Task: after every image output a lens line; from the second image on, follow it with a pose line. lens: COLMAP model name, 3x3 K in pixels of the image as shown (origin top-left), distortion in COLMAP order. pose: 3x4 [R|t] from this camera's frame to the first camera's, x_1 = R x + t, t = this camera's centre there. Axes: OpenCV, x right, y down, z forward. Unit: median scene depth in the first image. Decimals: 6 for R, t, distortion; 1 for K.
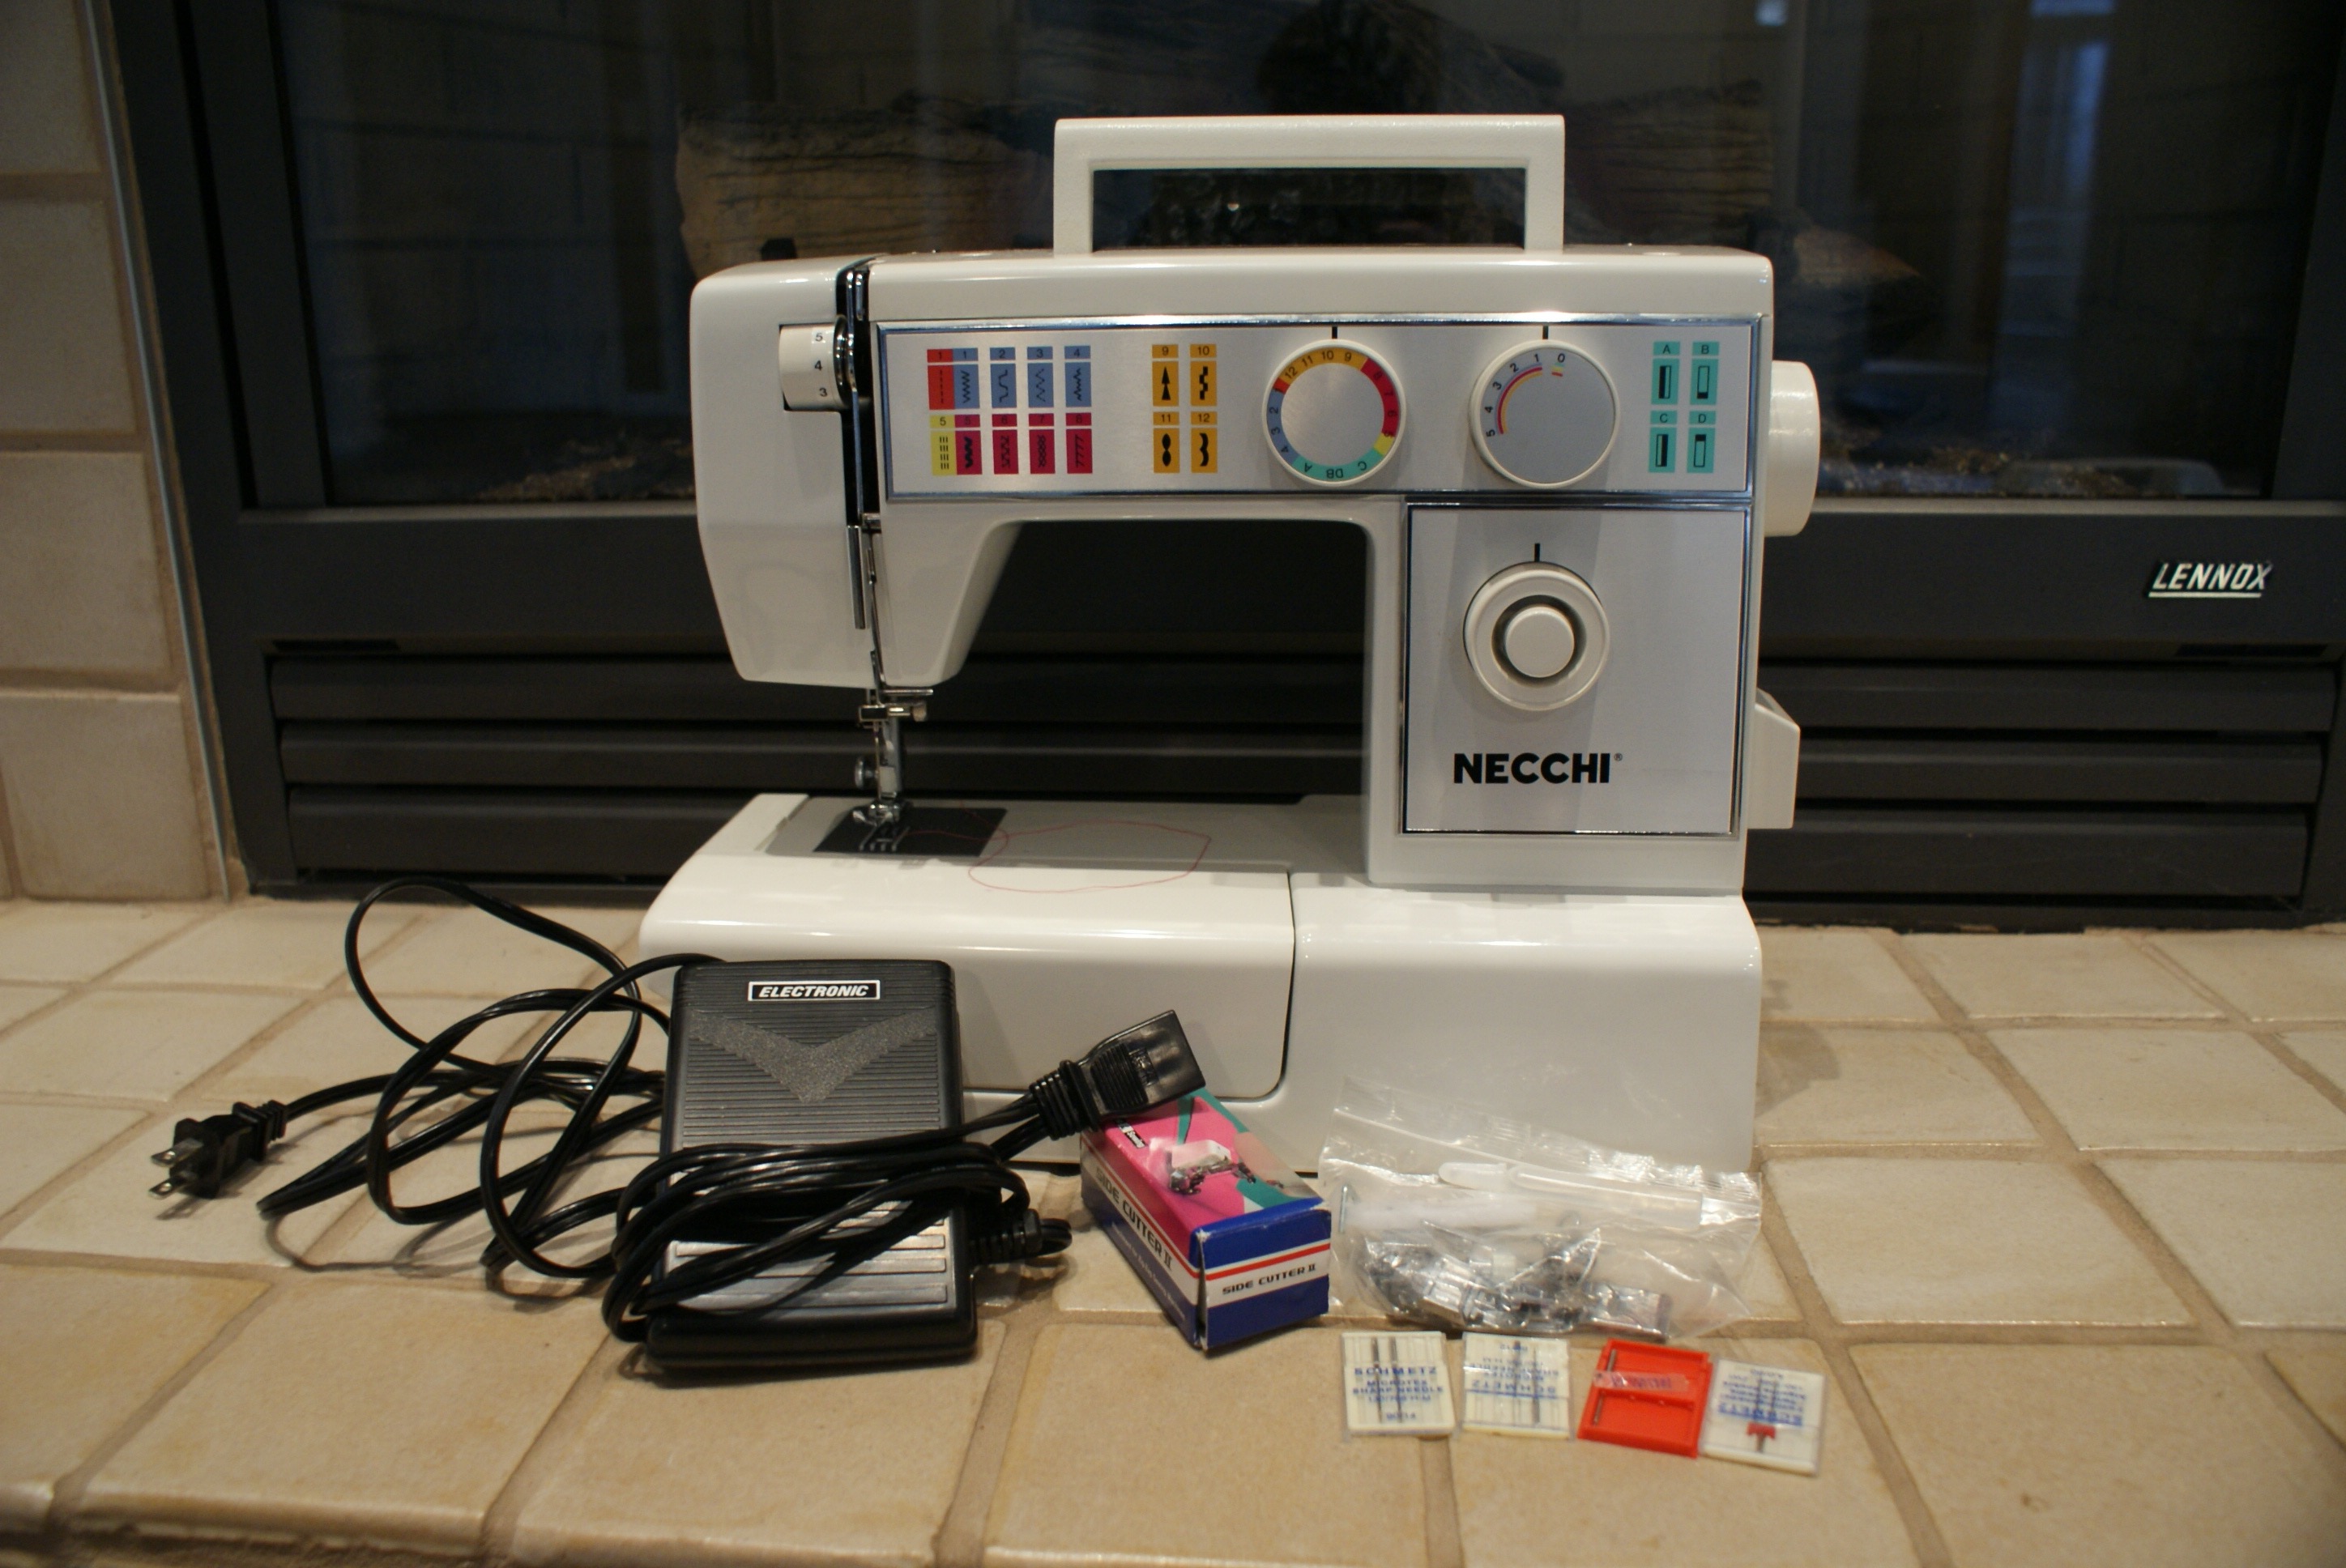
lens RADIAL K [[1766.0, 0, 1173.0], [0, 1766.0, 784.0], [0, 0, 1]] dist [-0.171871, 0.135900]
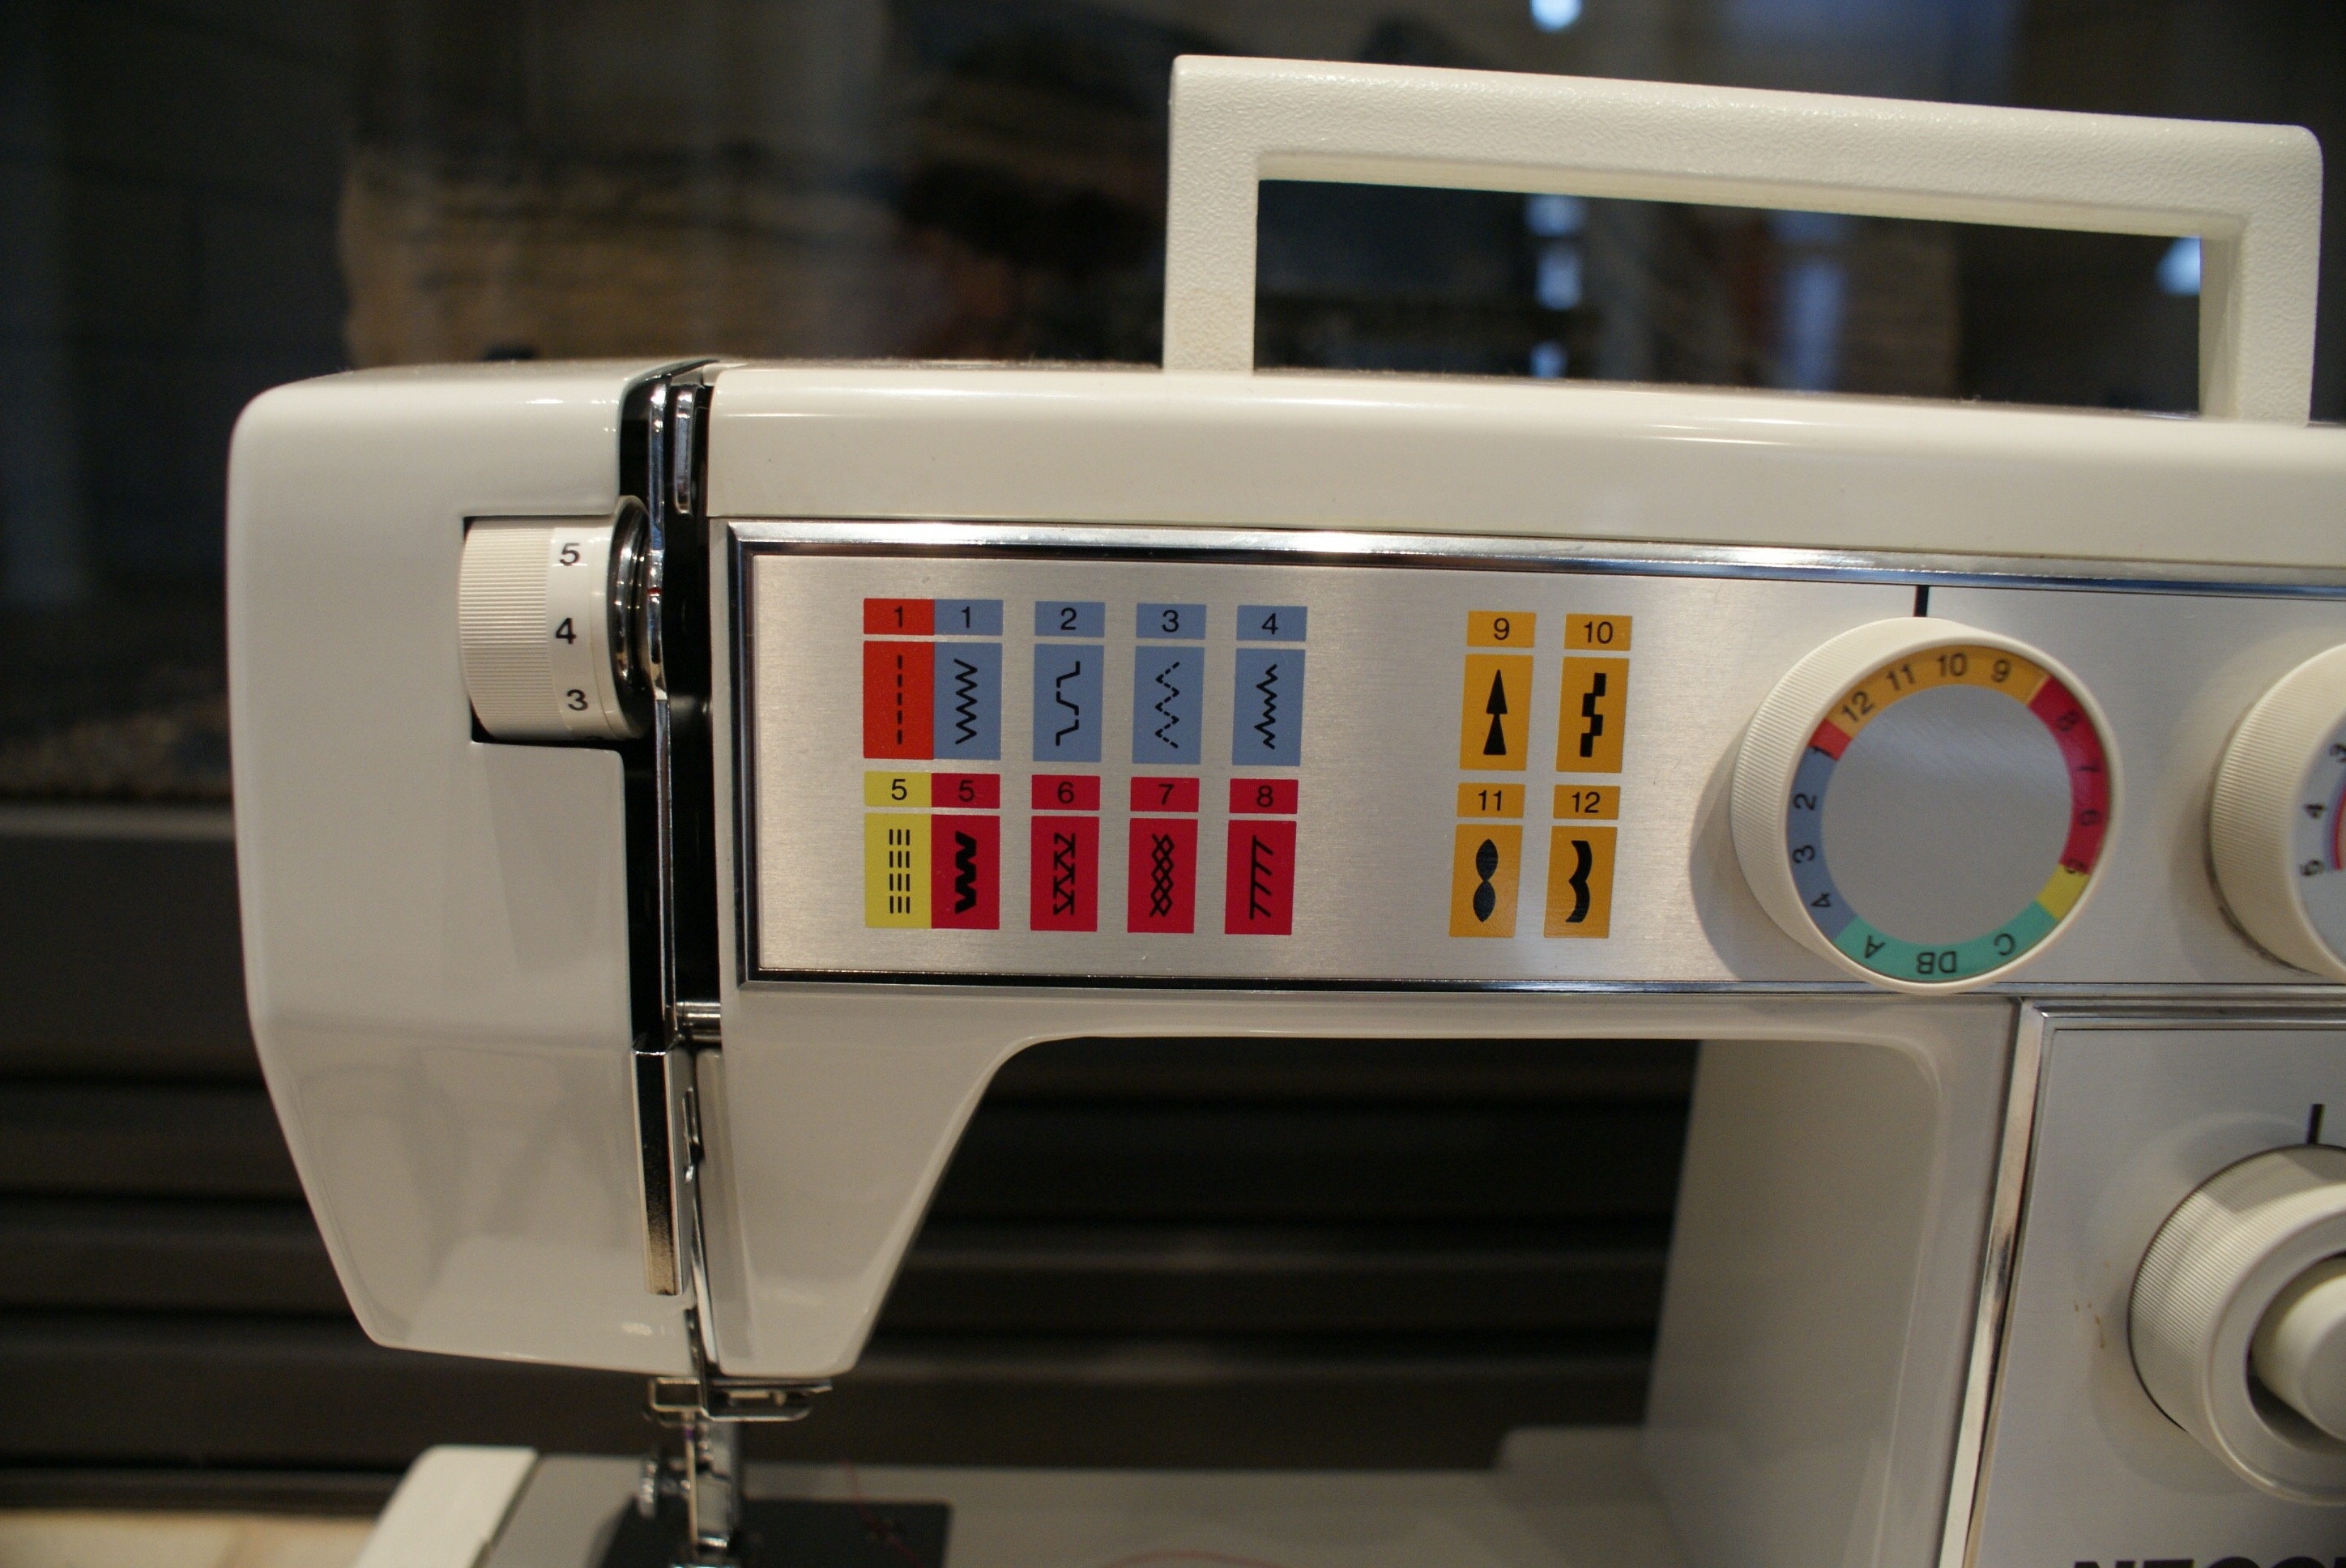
lens RADIAL K [[1766.0, 0, 1173.0], [0, 1766.0, 784.0], [0, 0, 1]] dist [-0.171871, 0.135900]
pose [[0.990577, 0.017387, 0.135851, -0.123690], [-0.004408, 0.995442, -0.095263, -0.171331], [-0.136888, 0.093766, 0.986139, 0.613096]]
